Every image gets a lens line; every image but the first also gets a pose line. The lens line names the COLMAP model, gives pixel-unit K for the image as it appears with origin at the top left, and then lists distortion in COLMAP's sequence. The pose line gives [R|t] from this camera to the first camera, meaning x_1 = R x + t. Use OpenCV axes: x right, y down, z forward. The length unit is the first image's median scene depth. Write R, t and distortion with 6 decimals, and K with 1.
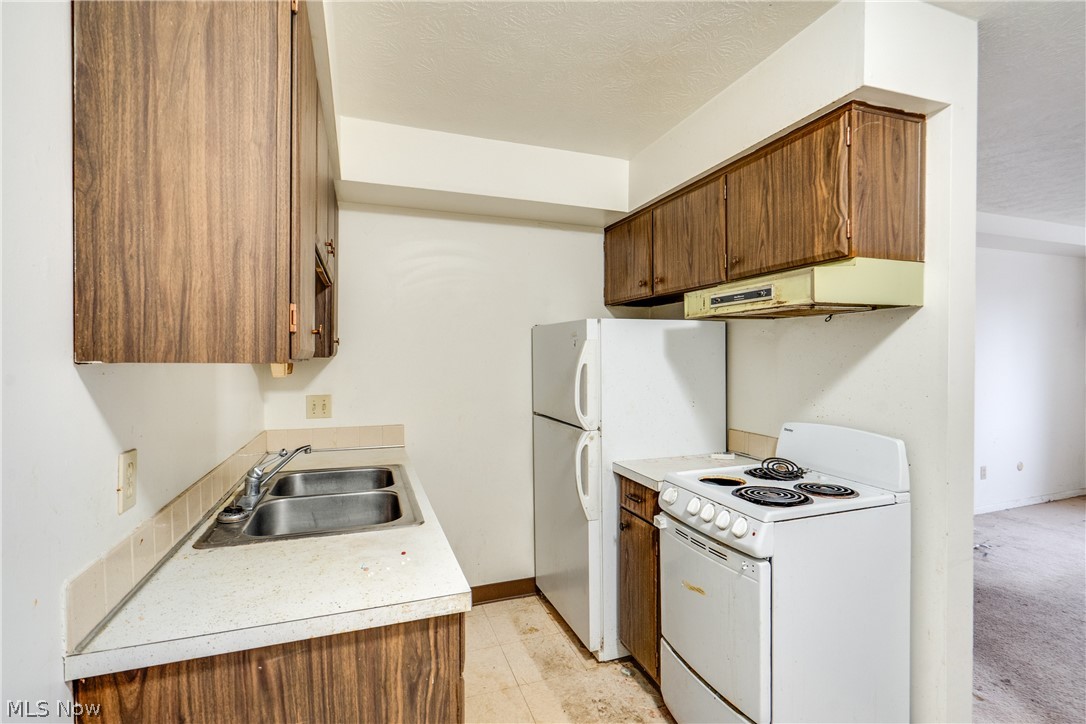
lens RADIAL K [[496.2, 0, 543.0], [0, 496.2, 362.0], [0, 0, 1]] dist [0.000264, 0.000161]
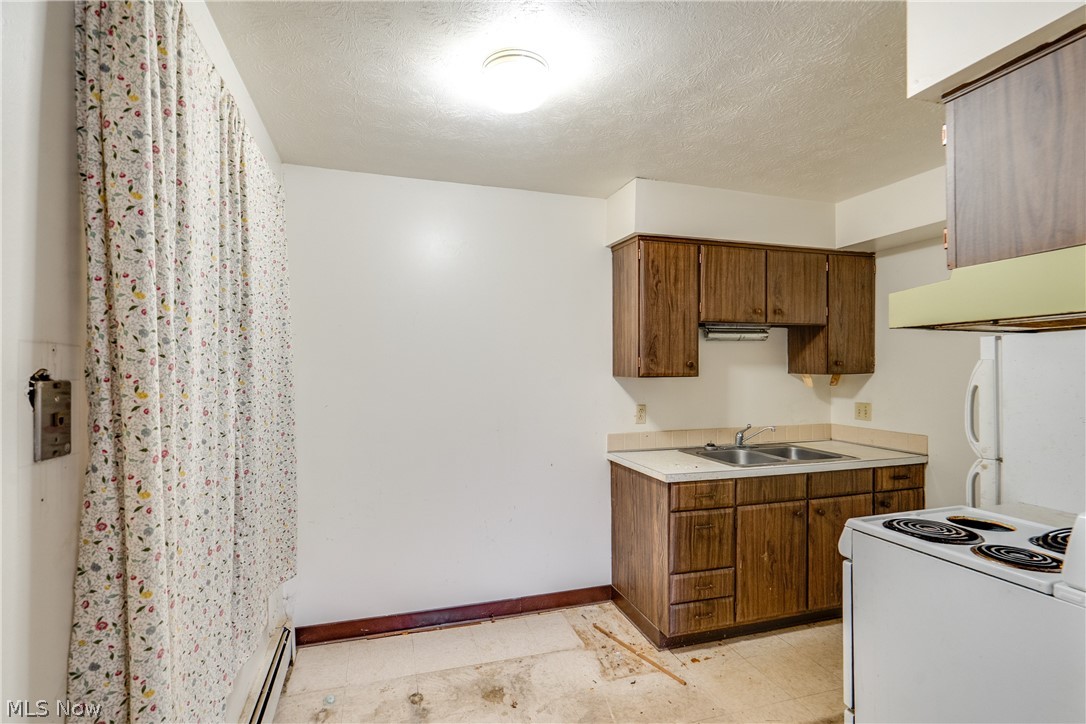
lens RADIAL K [[496.2, 0, 543.0], [0, 496.2, 362.0], [0, 0, 1]] dist [0.000264, 0.000161]
pose [[-0.033269, -0.009390, -0.999402, 1.042091], [-0.003434, 0.999951, -0.009281, -0.029428], [0.999441, 0.003123, -0.033299, 0.219086]]
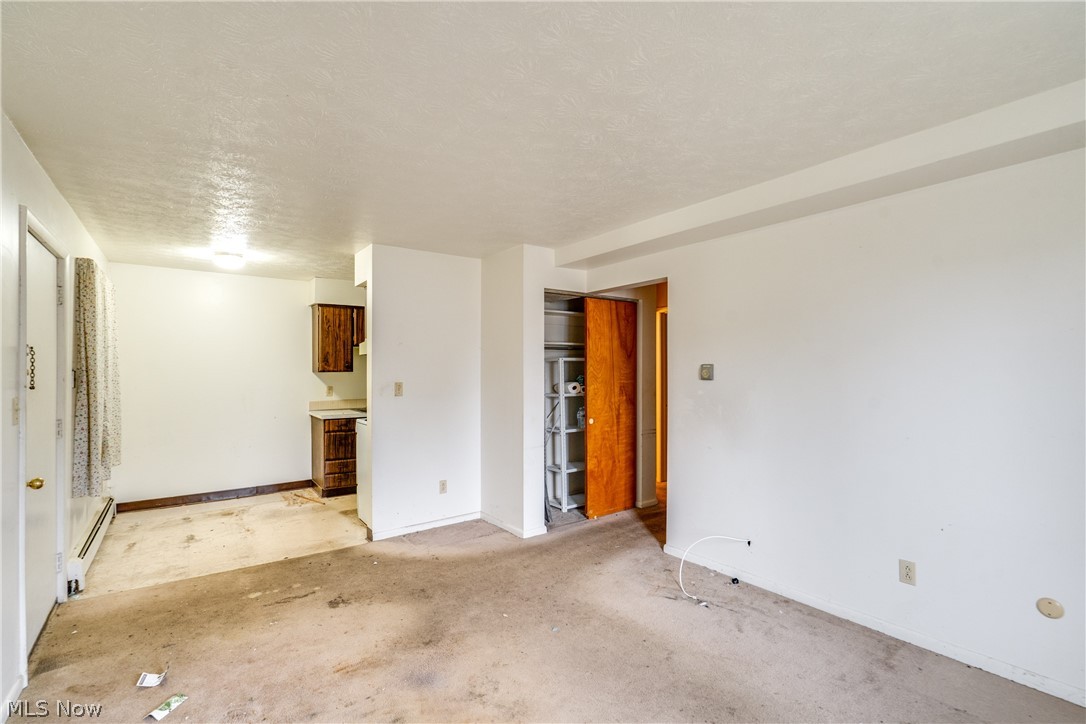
lens RADIAL K [[480.6, 0, 543.0], [0, 480.6, 362.0], [0, 0, 1]] dist [0.001181, -0.000101]
pose [[0.289029, -0.008201, -0.957285, 2.536932], [-0.005526, 0.999932, -0.010235, -0.037254], [0.957304, 0.008248, 0.288965, 0.818807]]
